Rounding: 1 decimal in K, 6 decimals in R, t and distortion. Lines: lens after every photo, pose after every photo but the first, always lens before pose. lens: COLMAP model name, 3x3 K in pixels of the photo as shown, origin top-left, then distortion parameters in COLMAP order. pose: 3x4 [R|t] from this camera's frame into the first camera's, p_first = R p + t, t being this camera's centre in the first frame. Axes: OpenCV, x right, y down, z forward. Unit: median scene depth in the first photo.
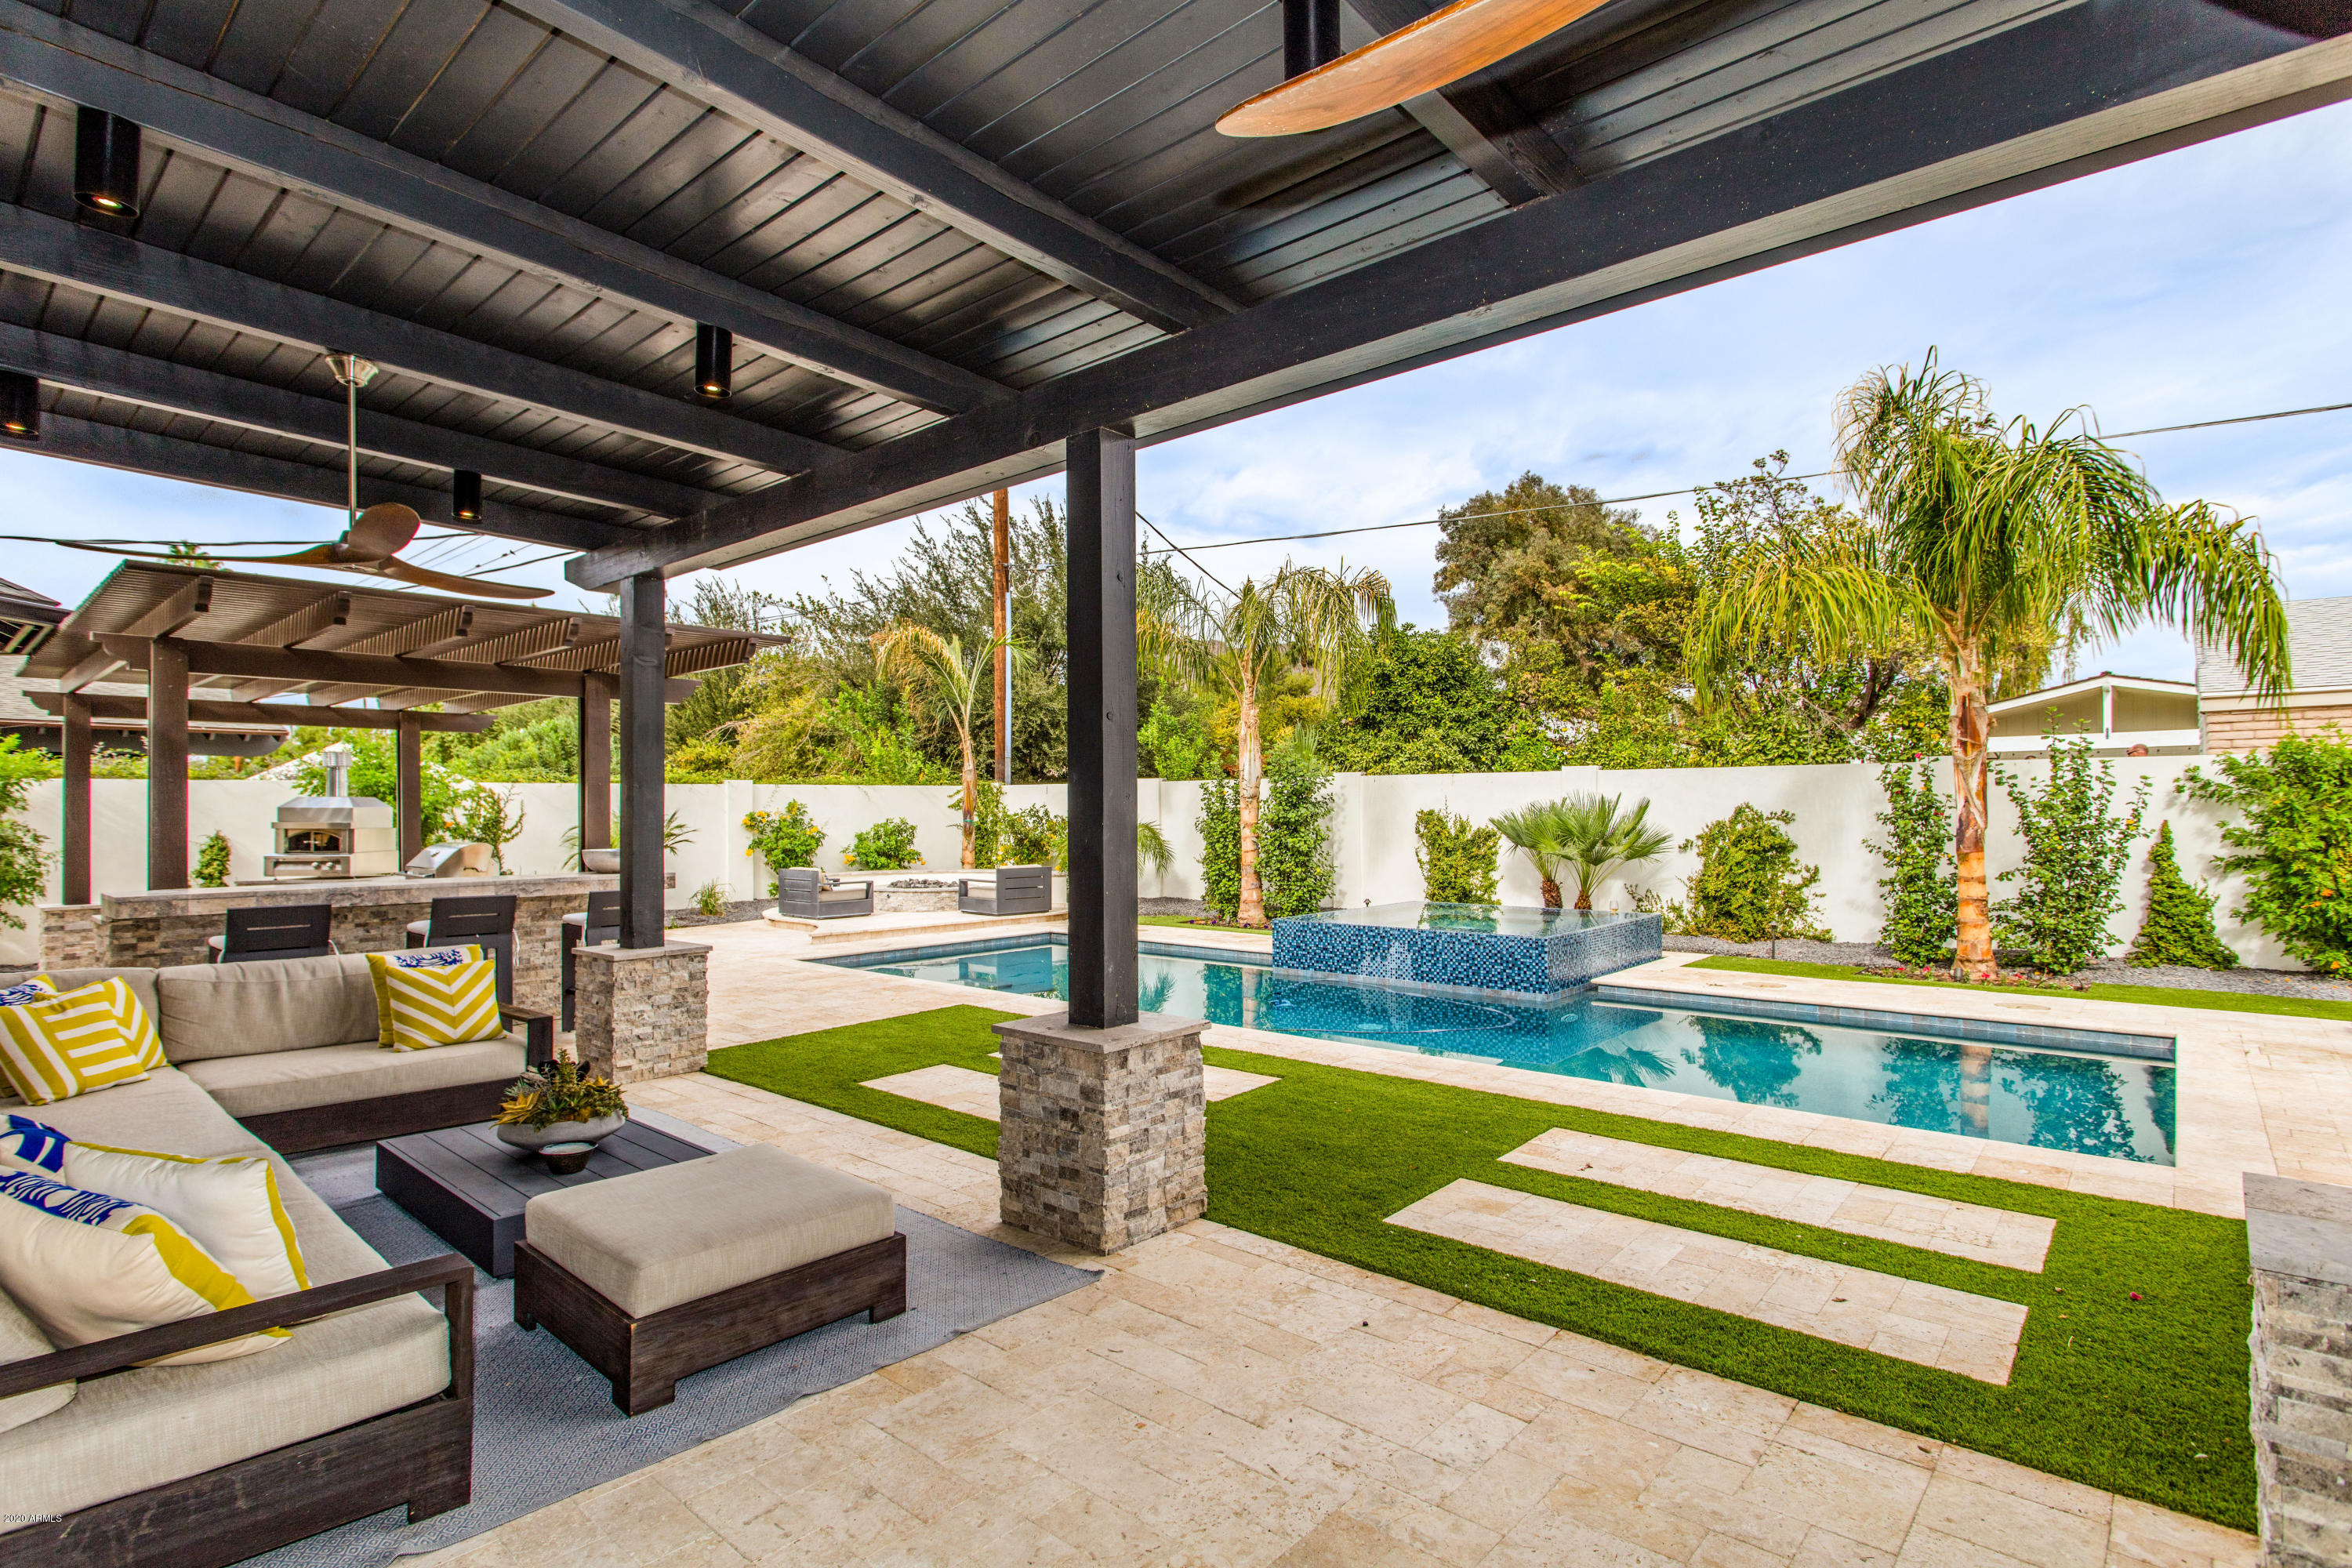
lens RADIAL K [[1108.1, 0, 1180.8], [0, 1108.1, 793.2], [0, 0, 1]] dist [0.002439, 0.000444]
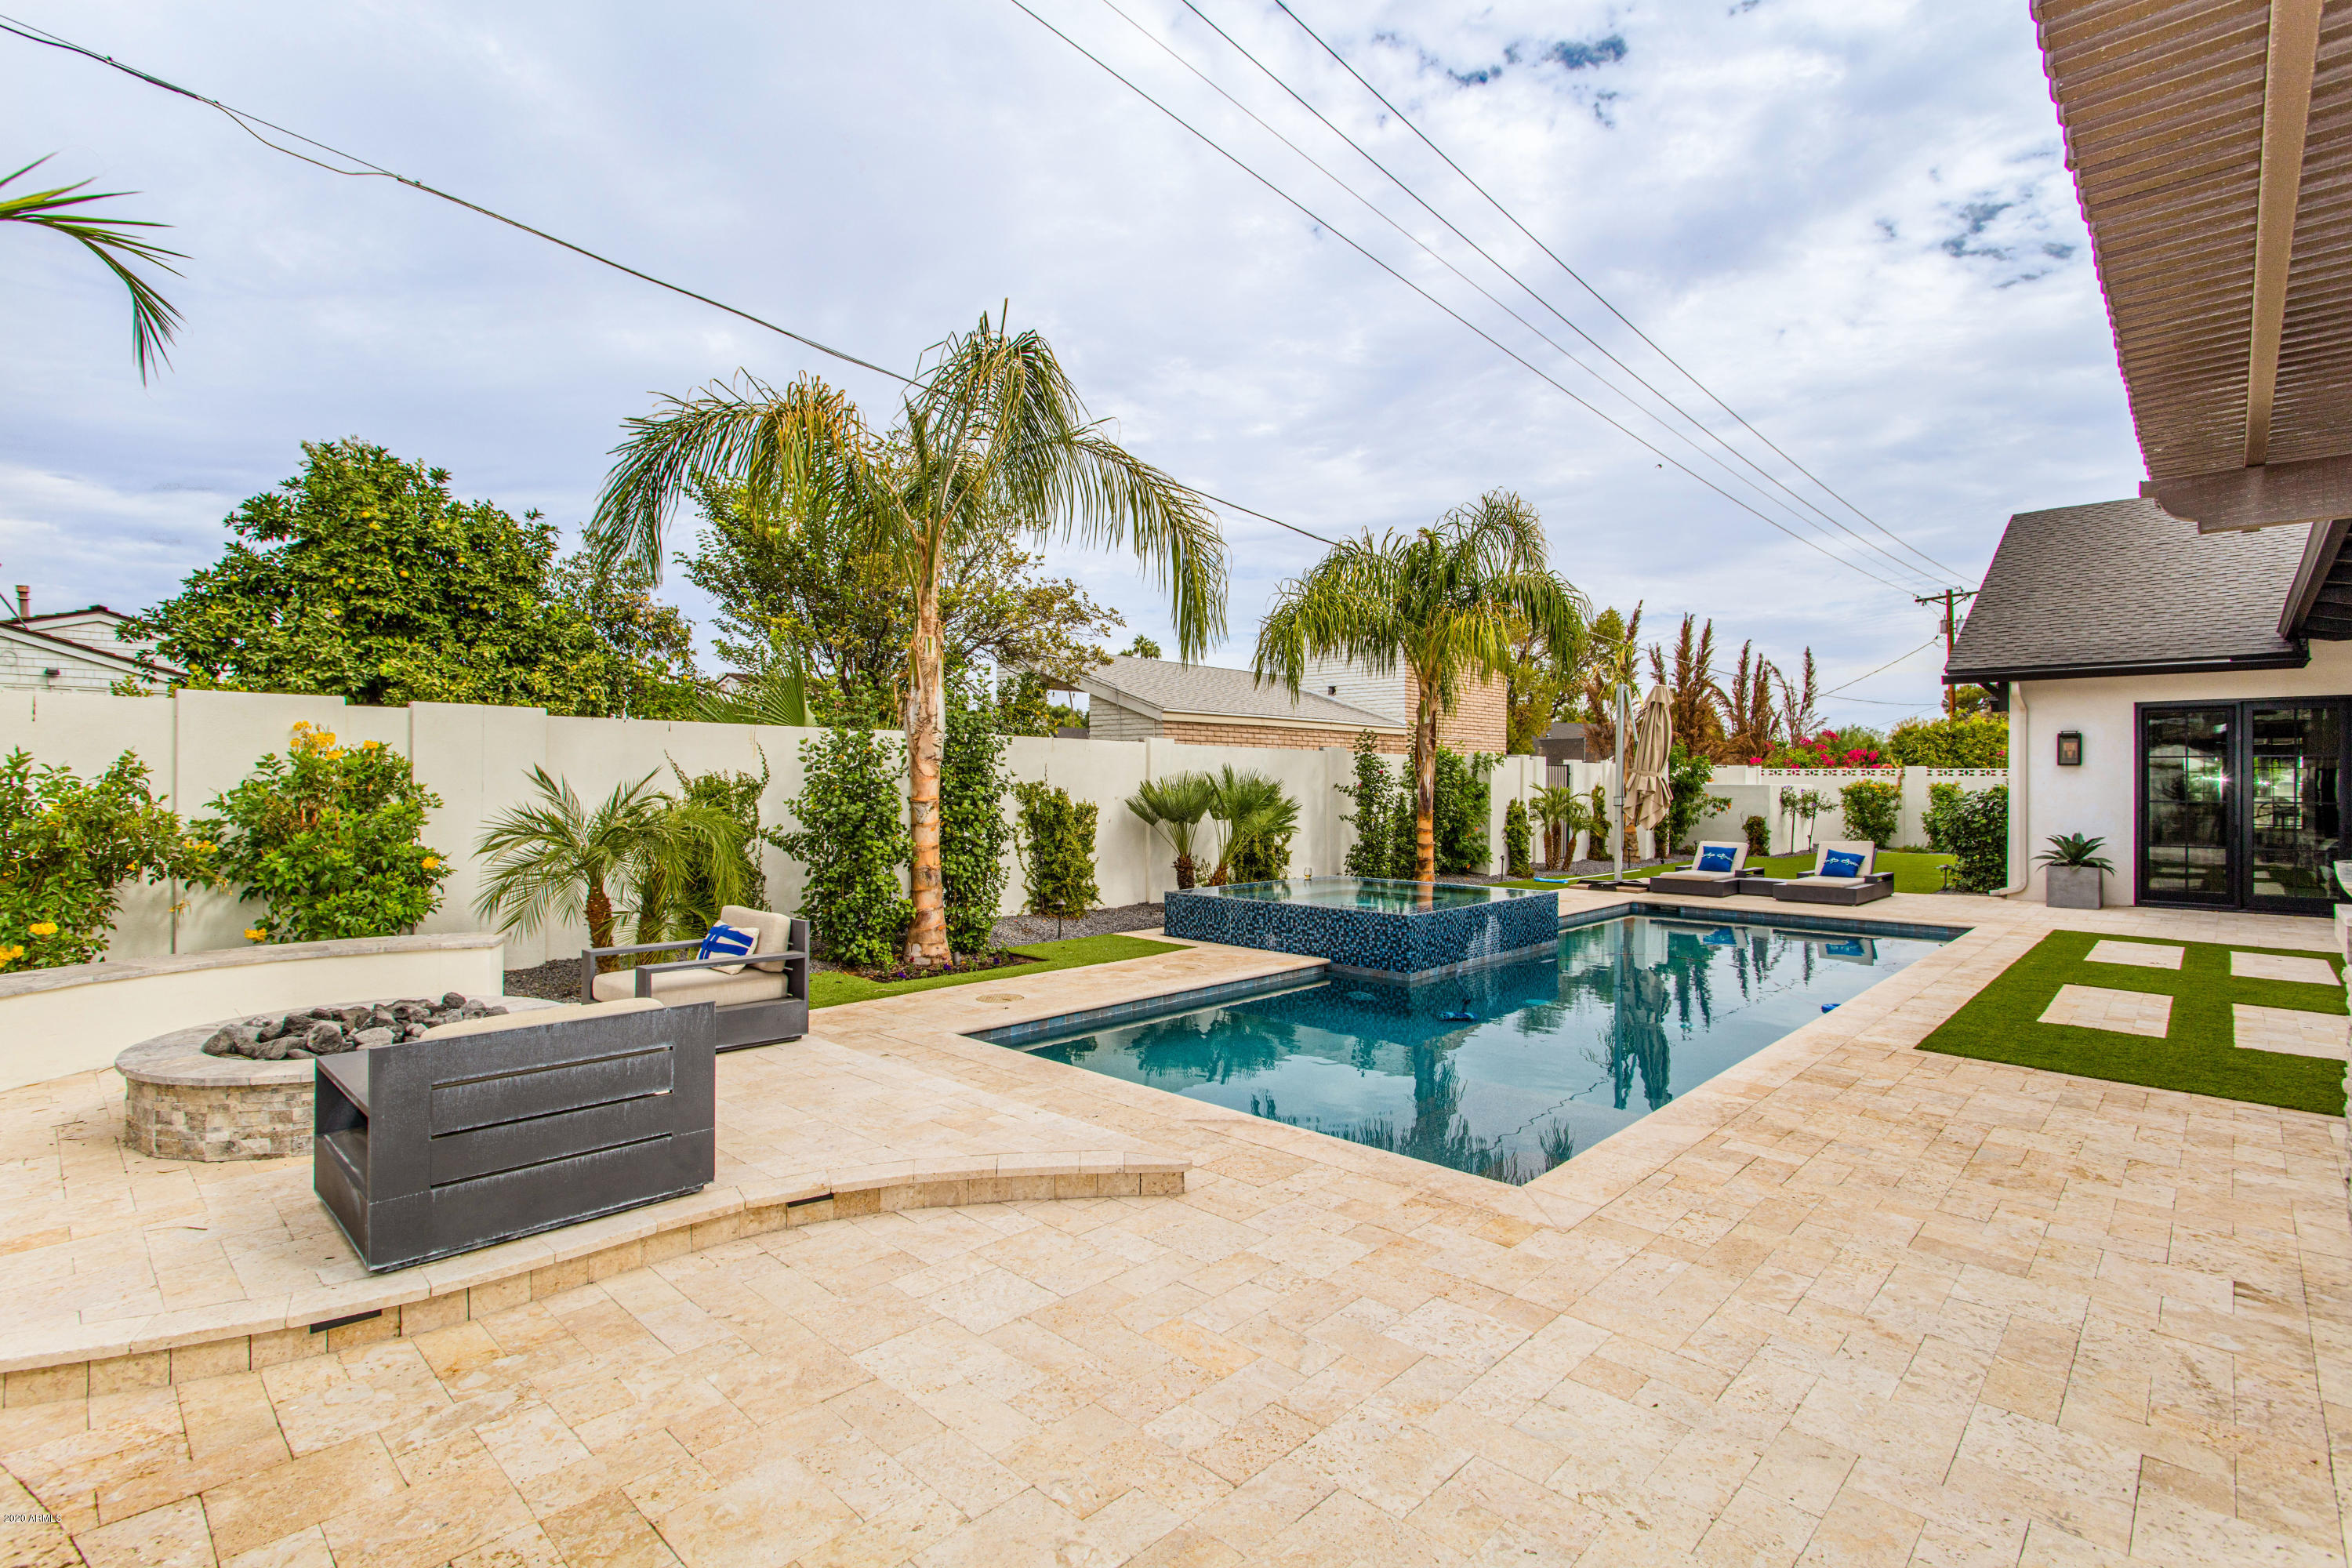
lens RADIAL K [[1108.1, 0, 1167.1], [0, 1108.1, 783.0], [0, 0, 1]] dist [0.002439, 0.000444]
pose [[0.052807, 0.005523, 0.998589, -0.647290], [-0.021648, 0.999756, -0.004385, 0.020528], [-0.998370, -0.021386, 0.052914, 0.987533]]
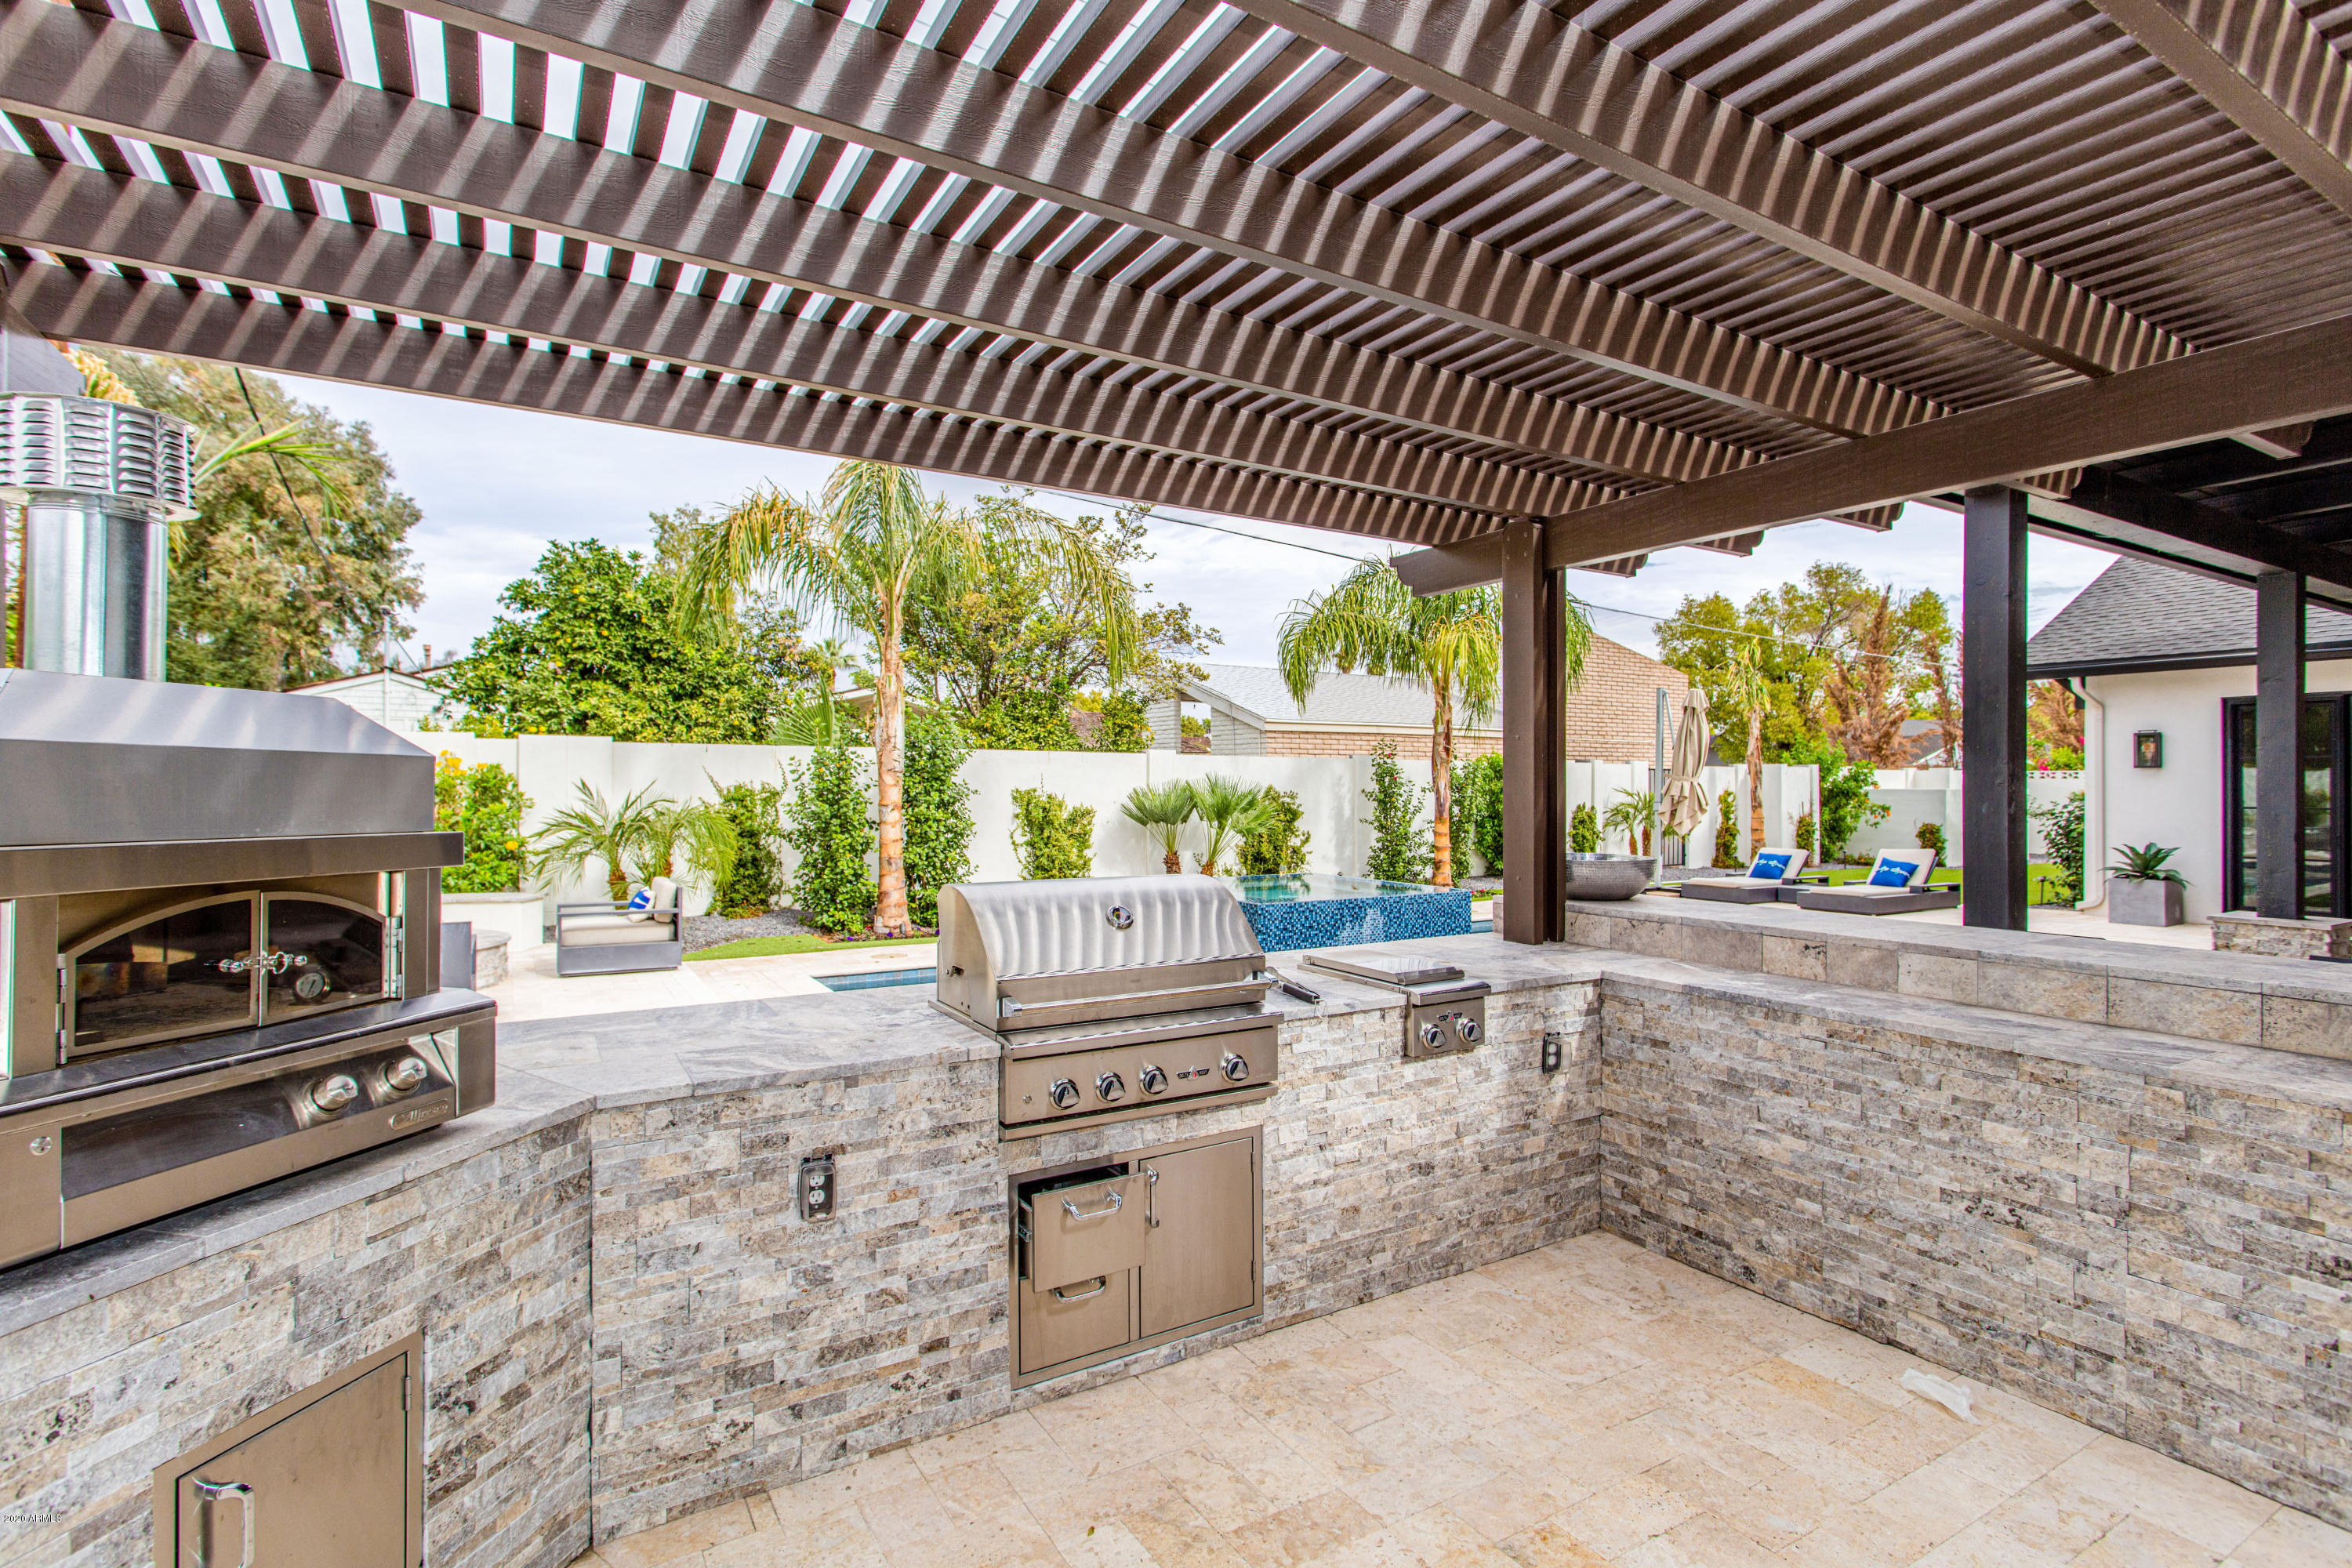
lens RADIAL K [[1108.1, 0, 1159.1], [0, 1108.1, 787.1], [0, 0, 1]] dist [0.002439, 0.000444]
pose [[0.319908, 0.005956, 0.947430, -0.731787], [-0.020142, 0.999797, 0.000516, 0.013215], [-0.947235, -0.019248, 0.319963, 0.675710]]
